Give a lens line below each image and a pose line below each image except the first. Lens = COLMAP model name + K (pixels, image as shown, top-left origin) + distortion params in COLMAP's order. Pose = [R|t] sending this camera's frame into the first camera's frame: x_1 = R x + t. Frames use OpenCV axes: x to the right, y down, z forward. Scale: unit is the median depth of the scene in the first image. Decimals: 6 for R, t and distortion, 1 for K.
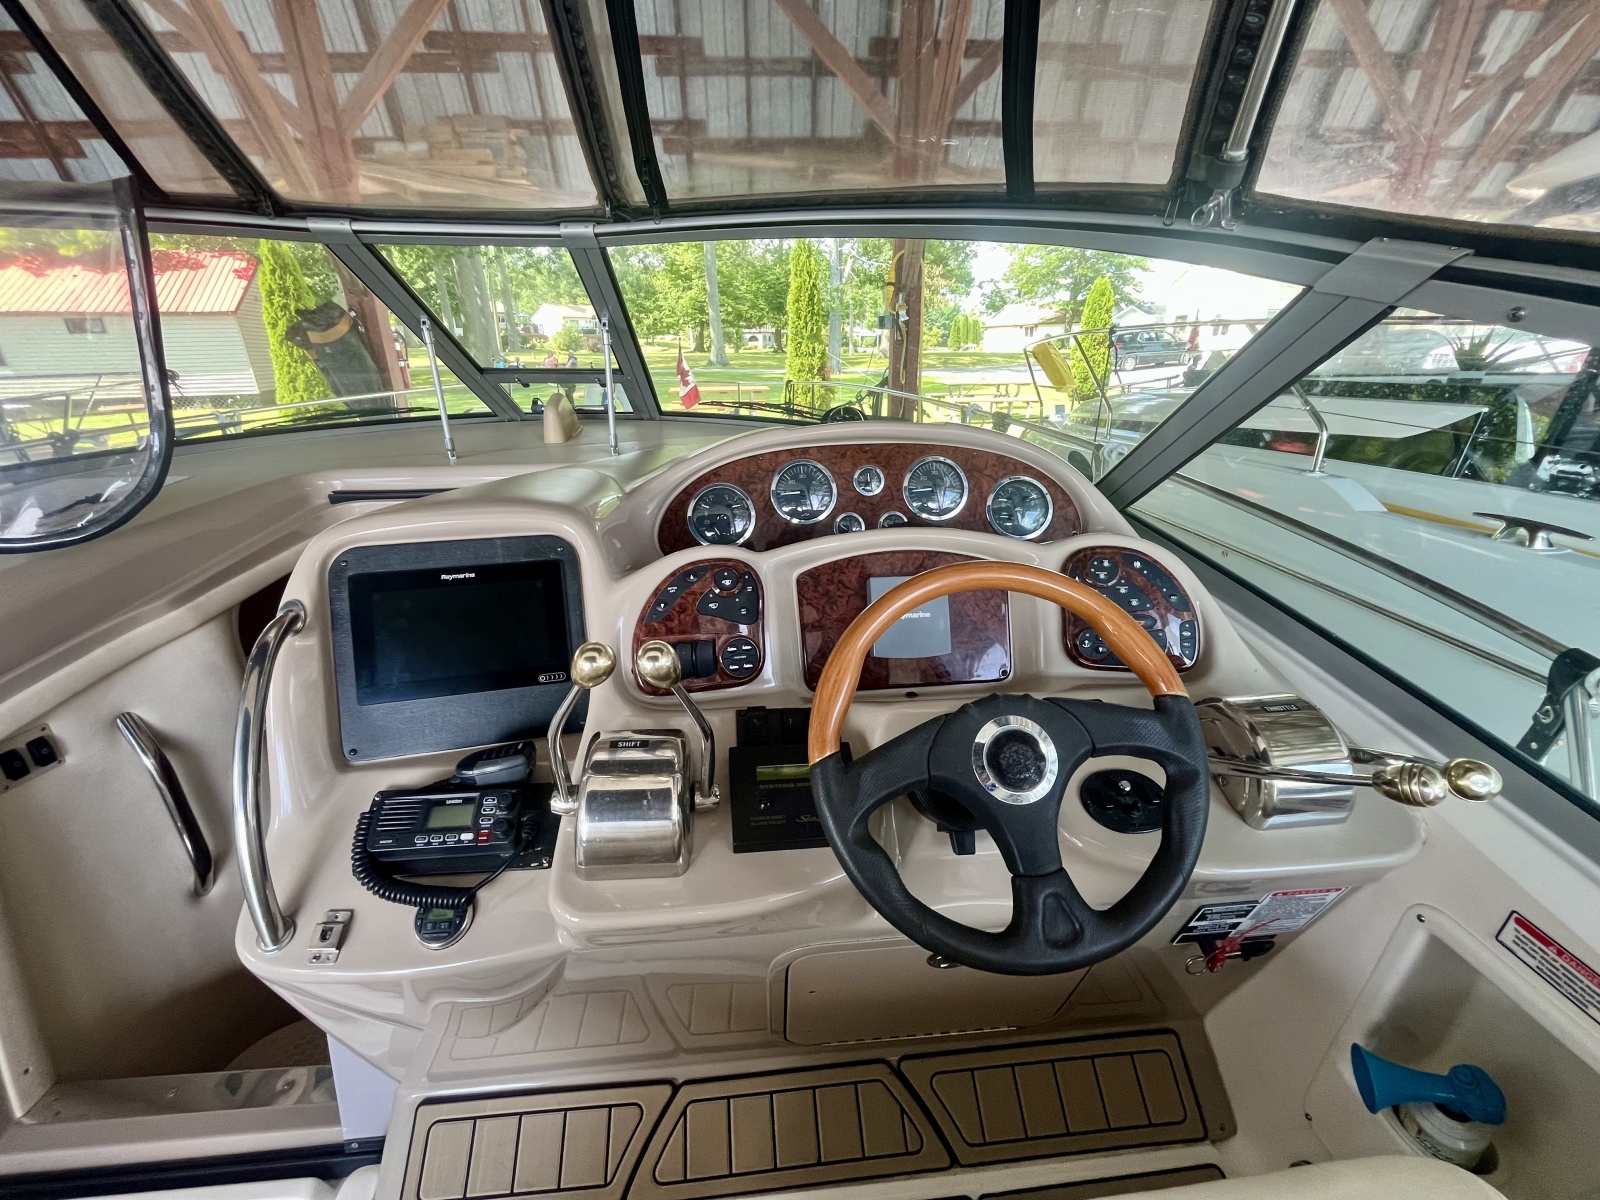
lens RADIAL K [[627.0, 0, 809.8], [0, 627.0, 594.9], [0, 0, 1]] dist [-0.007358, -0.000050]
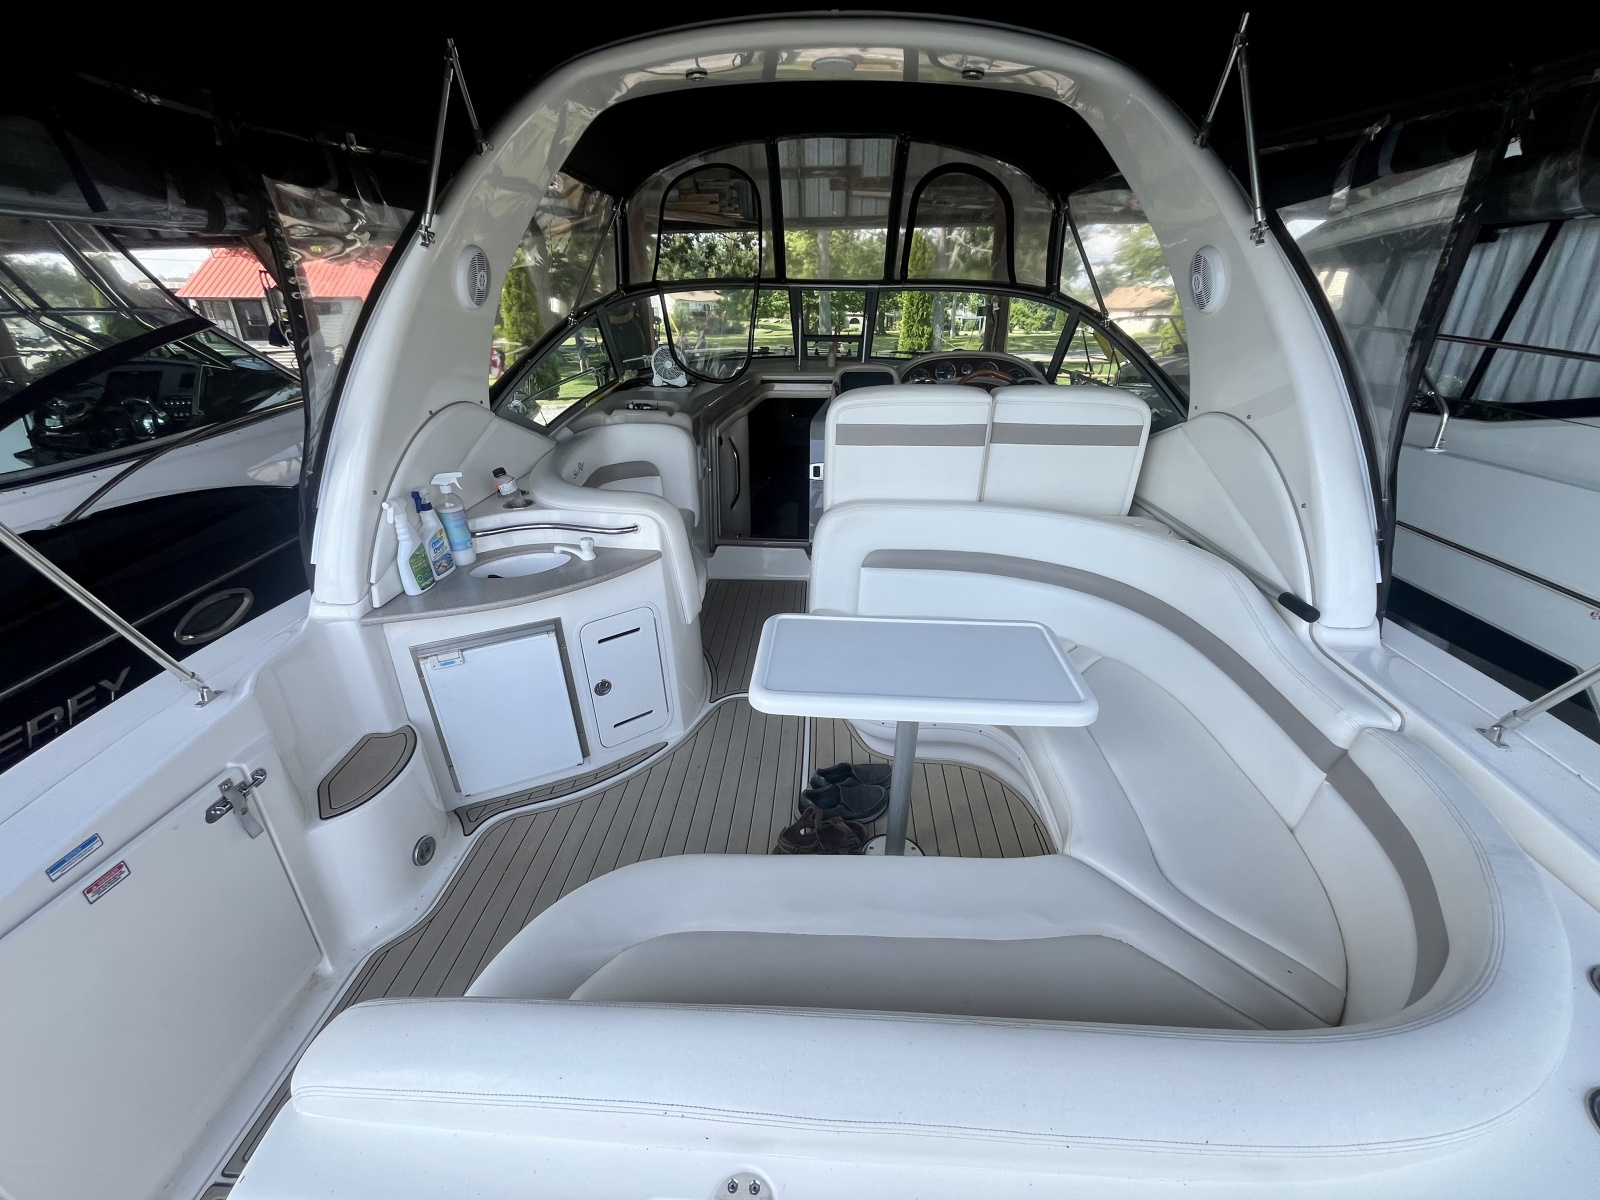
lens RADIAL K [[659.5, 0, 800.0], [0, 659.5, 600.0], [0, 0, 1]] dist [-0.003123, 0.000307]
pose [[0.989162, 0.058812, -0.134536, -0.049951], [-0.057278, 0.998242, 0.015247, 0.214334], [0.135197, -0.007376, 0.990791, -0.527676]]
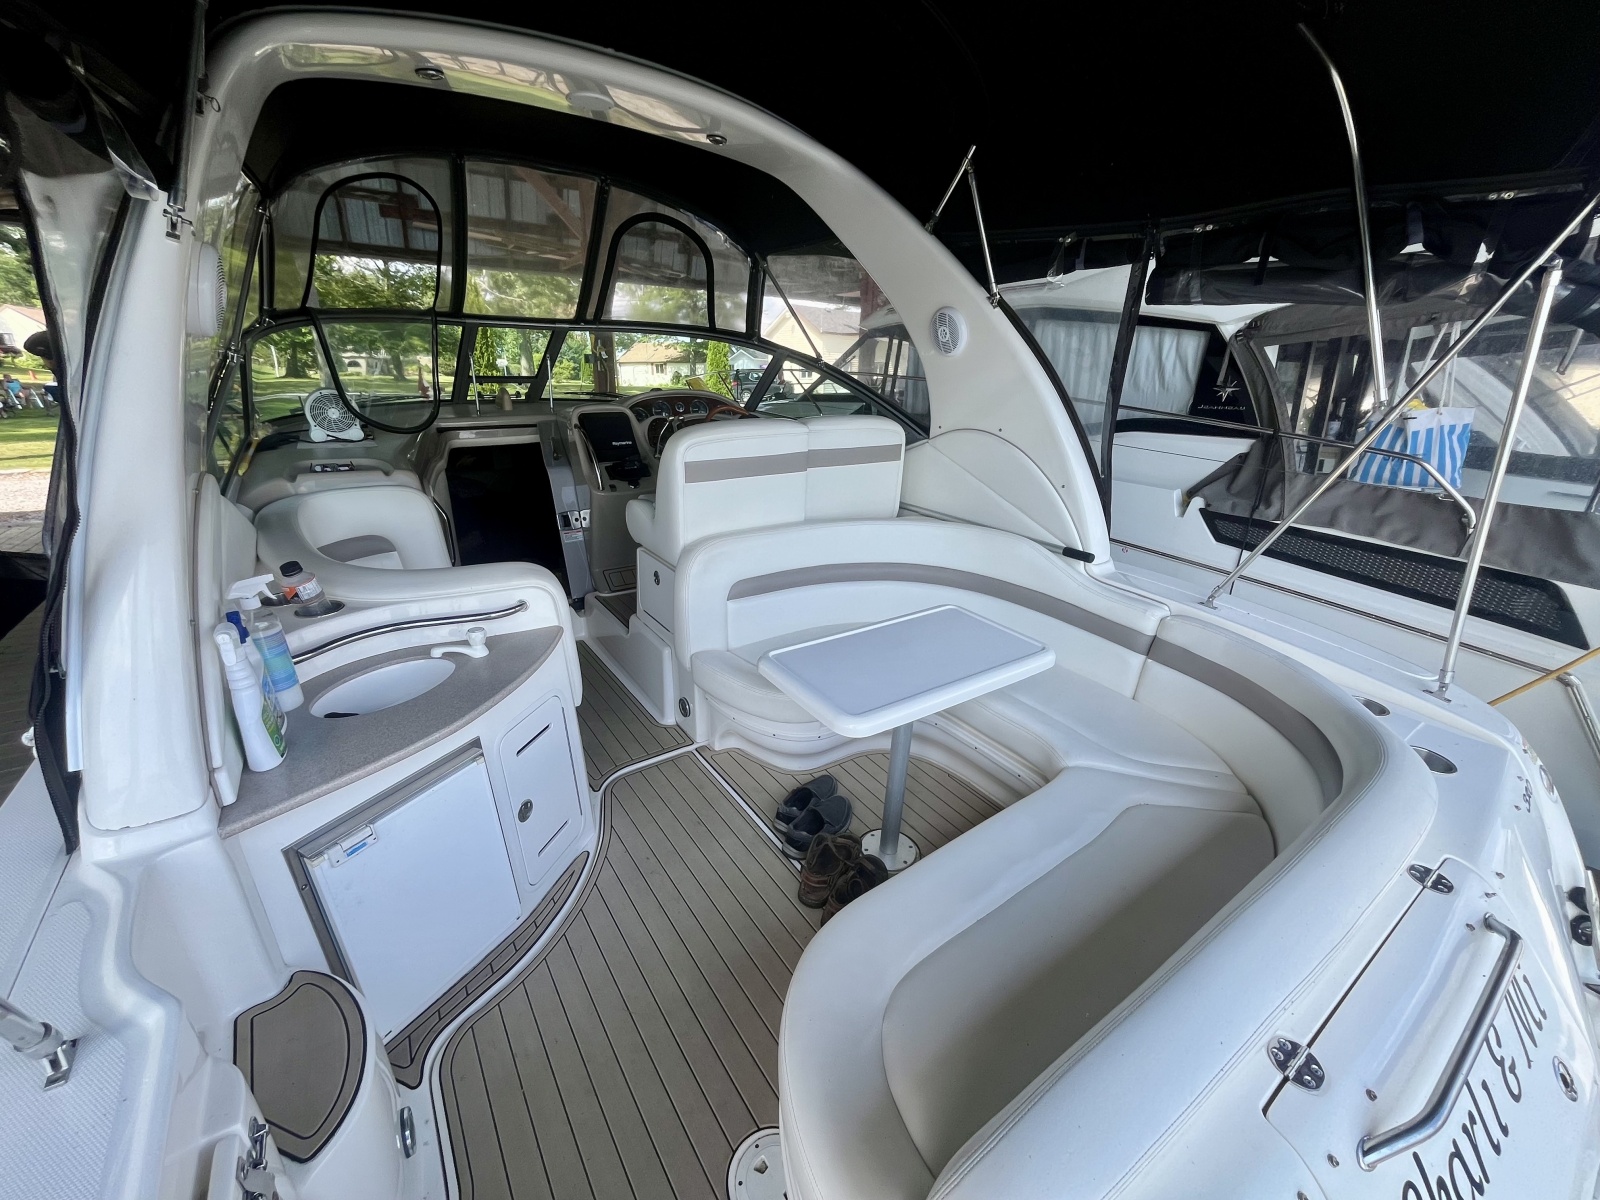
lens RADIAL K [[652.4, 0, 800.0], [0, 652.4, 600.0], [0, 0, 1]] dist [-0.006127, 0.000245]
pose [[0.868343, -0.160501, 0.469276, -0.248405], [0.180783, 0.983521, 0.001863, 0.203777], [-0.461842, 0.083219, 0.883049, -0.491136]]
